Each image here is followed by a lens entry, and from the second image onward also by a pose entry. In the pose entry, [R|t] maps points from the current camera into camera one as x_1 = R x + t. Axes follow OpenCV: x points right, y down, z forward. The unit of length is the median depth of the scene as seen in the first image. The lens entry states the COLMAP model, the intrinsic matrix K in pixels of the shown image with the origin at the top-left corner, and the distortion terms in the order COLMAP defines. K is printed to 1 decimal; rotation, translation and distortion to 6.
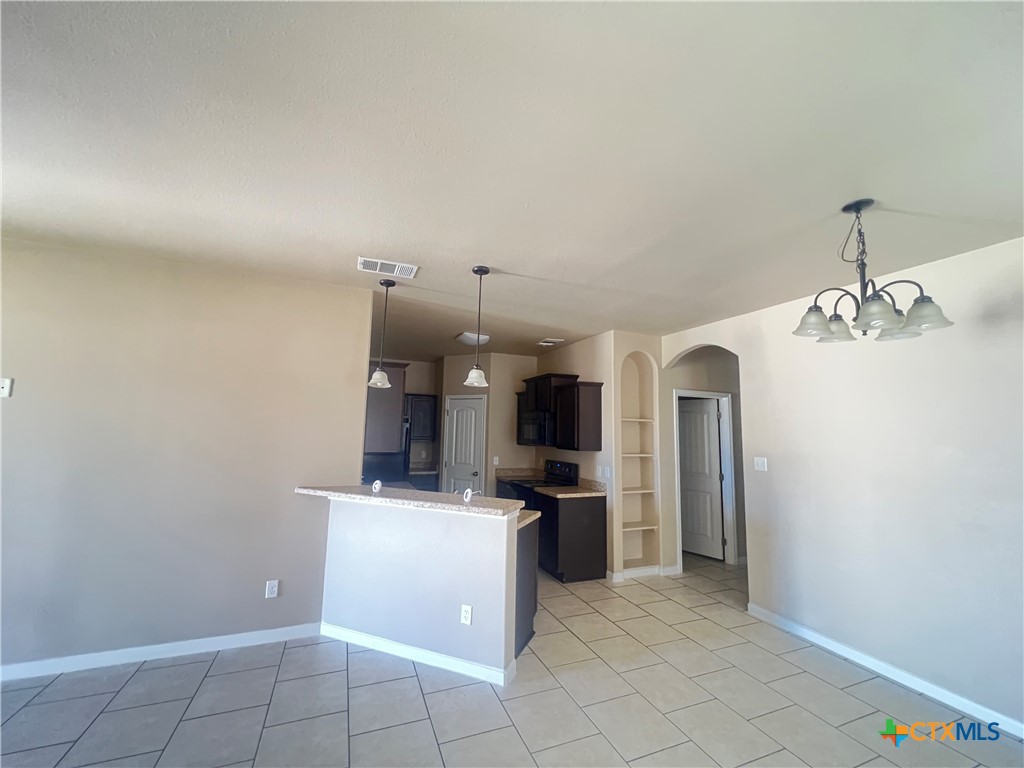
lens RADIAL K [[410.3, 0, 508.8], [0, 410.3, 383.1], [0, 0, 1]] dist [0.000231, 0.000215]
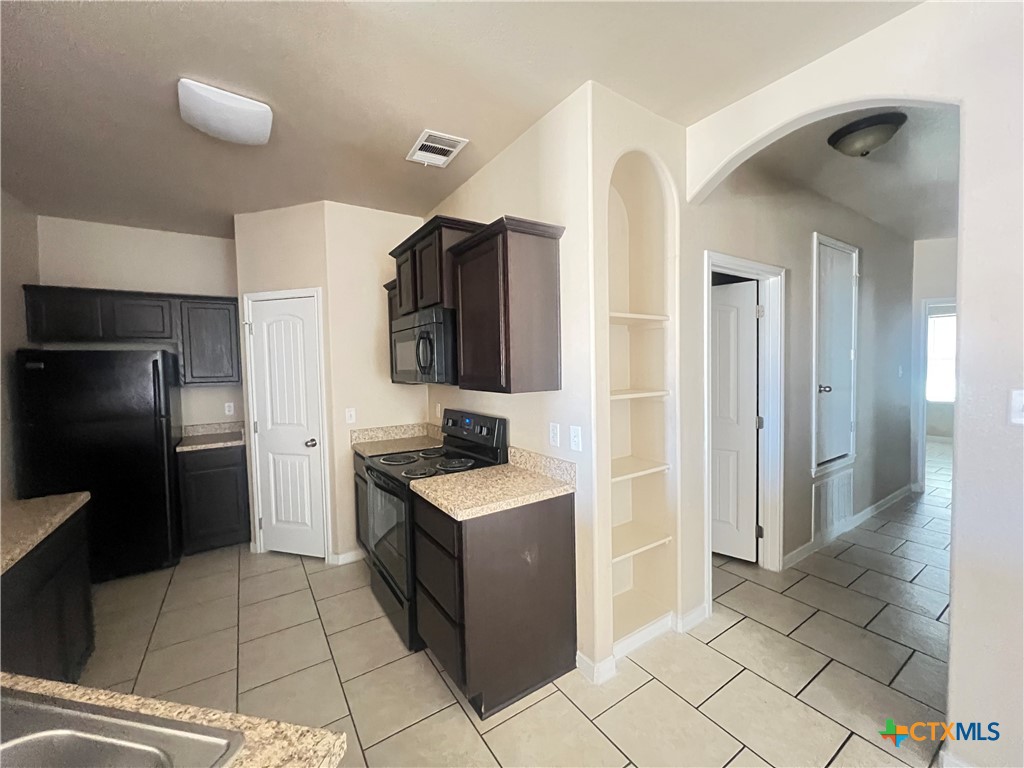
lens RADIAL K [[412.7, 0, 509.9], [0, 412.7, 381.3], [0, 0, 1]] dist [0.000242, 0.000033]
pose [[0.980232, -0.051589, 0.191006, 0.087662], [0.021302, 0.987314, 0.157343, 0.083753], [-0.196700, -0.150164, 0.968896, 0.570990]]
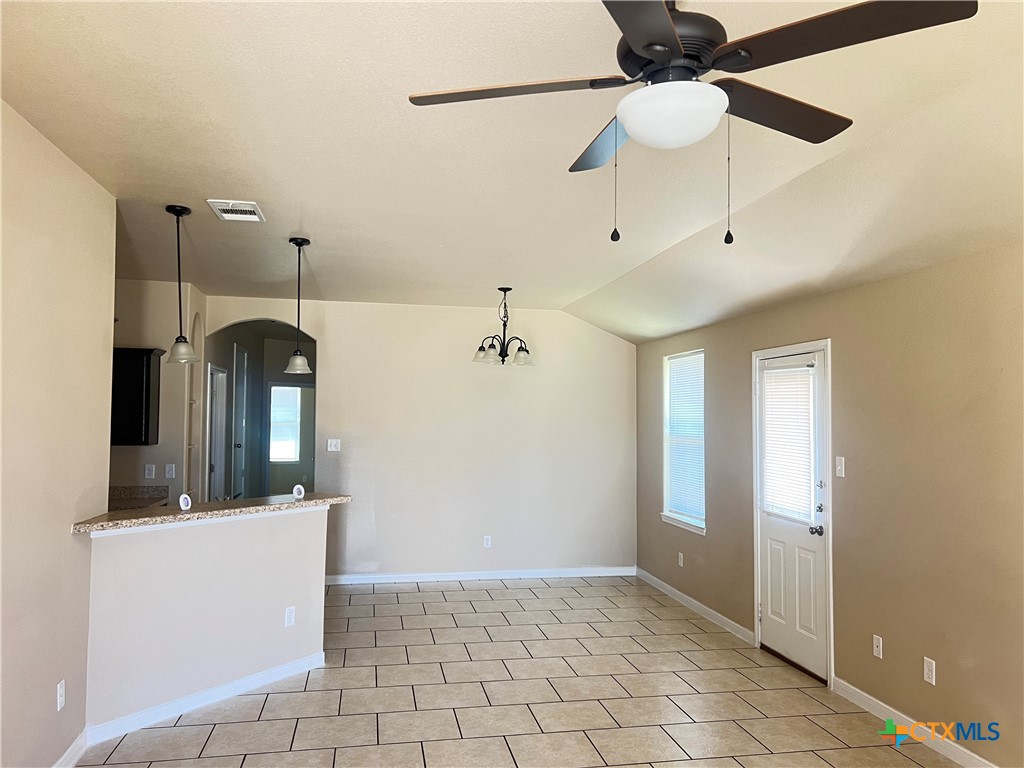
lens RADIAL K [[772.0, 0, 512.0], [0, 772.0, 384.0], [0, 0, 1]] dist [0.005223, 0.001058]
pose [[0.208483, 0.022558, 0.977766, -0.961004], [-0.114072, 0.993472, 0.001402, -0.014539], [-0.971351, -0.111828, 0.209695, 0.105262]]
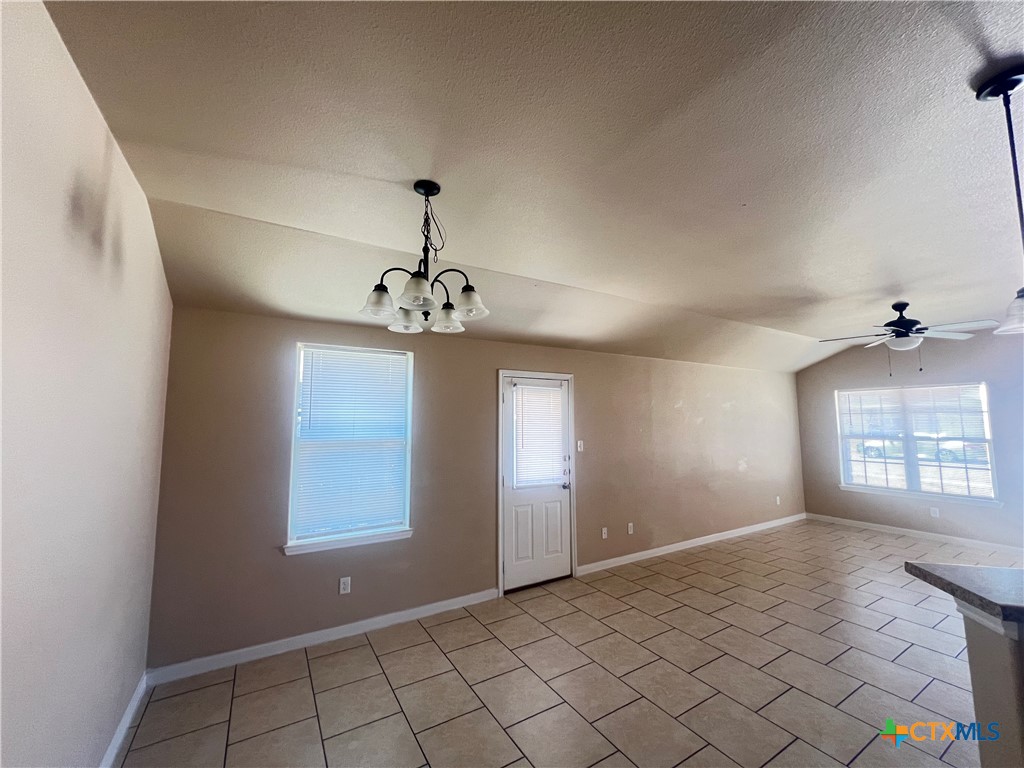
lens RADIAL K [[410.3, 0, 508.8], [0, 410.3, 383.1], [0, 0, 1]] dist [0.000231, 0.000215]
pose [[-0.988010, -0.034905, -0.150393, 0.328728], [-0.002841, 0.978054, -0.208333, 0.093622], [0.154365, -0.205408, -0.966426, 0.778896]]
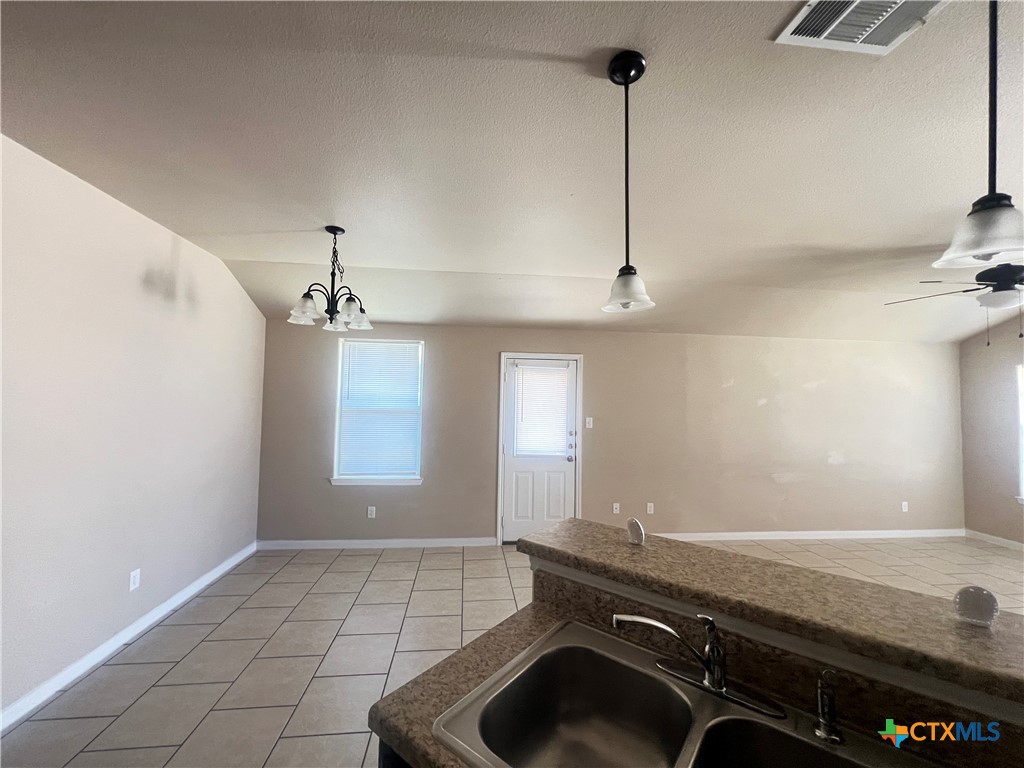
lens RADIAL K [[410.3, 0, 508.8], [0, 410.3, 383.1], [0, 0, 1]] dist [0.000231, 0.000215]
pose [[-0.960526, -0.030013, 0.276565, -0.046088], [-0.072760, 0.986661, -0.145626, 0.101440], [-0.268505, -0.160000, -0.949897, 0.864373]]
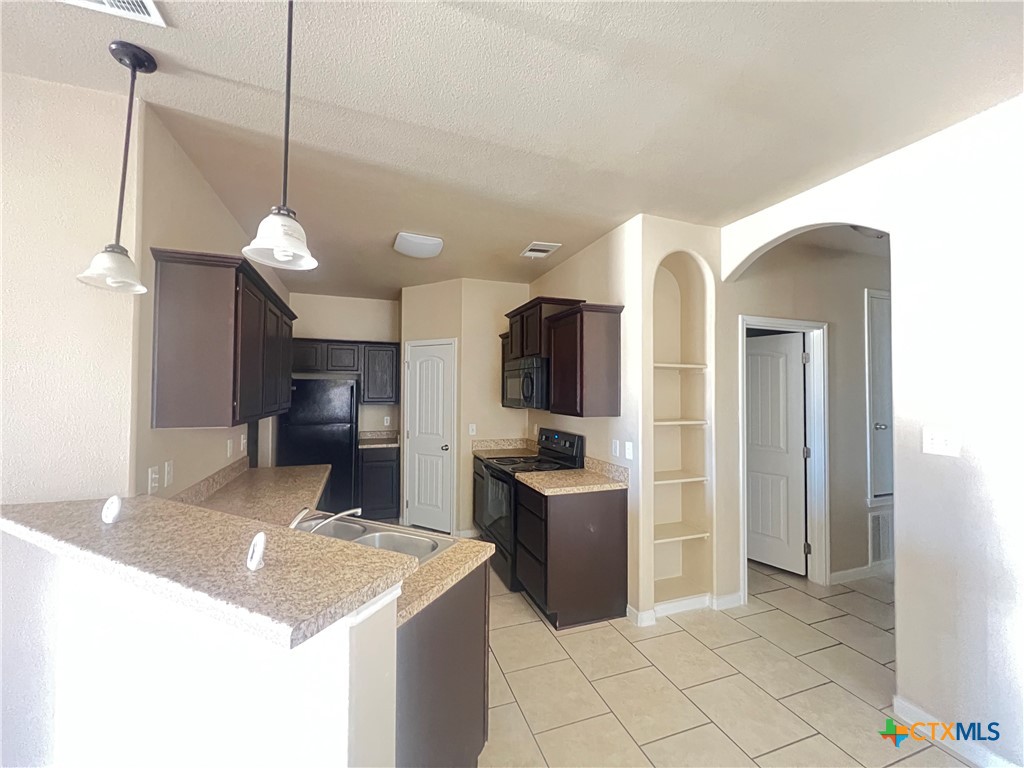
lens RADIAL K [[410.3, 0, 508.8], [0, 410.3, 383.1], [0, 0, 1]] dist [0.000231, 0.000215]
pose [[0.998765, -0.017048, -0.046675, 0.084849], [0.021404, 0.995297, 0.094474, 0.051076], [0.044845, -0.095356, 0.994433, 0.367090]]
